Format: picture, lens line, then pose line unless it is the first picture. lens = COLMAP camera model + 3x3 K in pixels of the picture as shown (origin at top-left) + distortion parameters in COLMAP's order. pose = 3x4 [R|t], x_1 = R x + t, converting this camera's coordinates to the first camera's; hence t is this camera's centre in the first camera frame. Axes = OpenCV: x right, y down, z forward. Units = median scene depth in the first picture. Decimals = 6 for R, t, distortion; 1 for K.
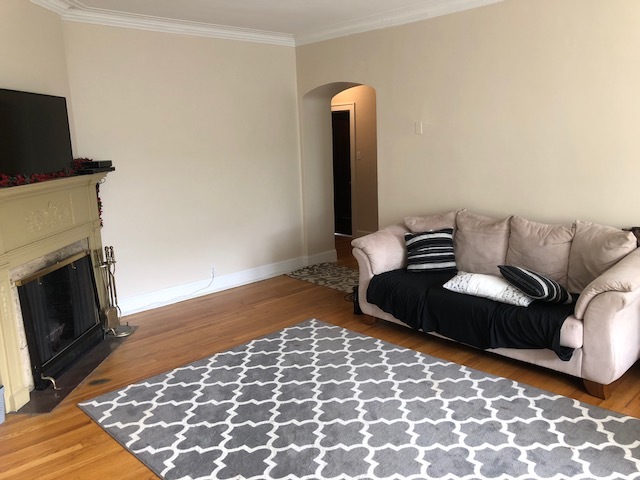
lens RADIAL K [[513.9, 0, 320.0], [0, 513.9, 240.0], [0, 0, 1]] dist [0.004847, -0.012095]
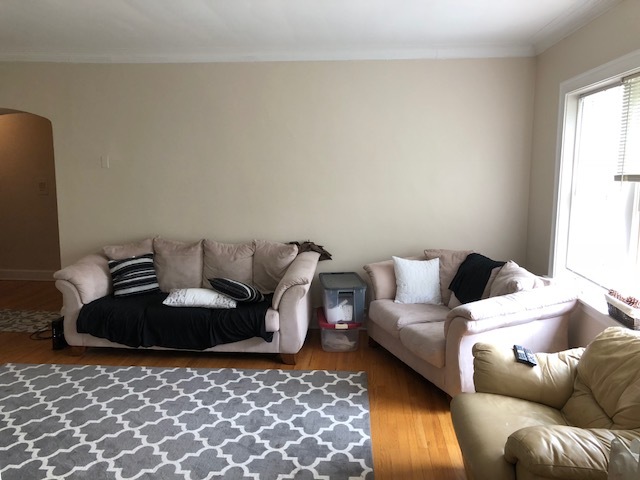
lens RADIAL K [[513.9, 0, 320.0], [0, 513.9, 240.0], [0, 0, 1]] dist [0.004847, -0.012095]
pose [[0.737151, -0.048430, 0.673990, -0.261575], [0.093766, 0.995110, -0.031049, 0.019733], [-0.669191, 0.086086, 0.738087, -0.080975]]
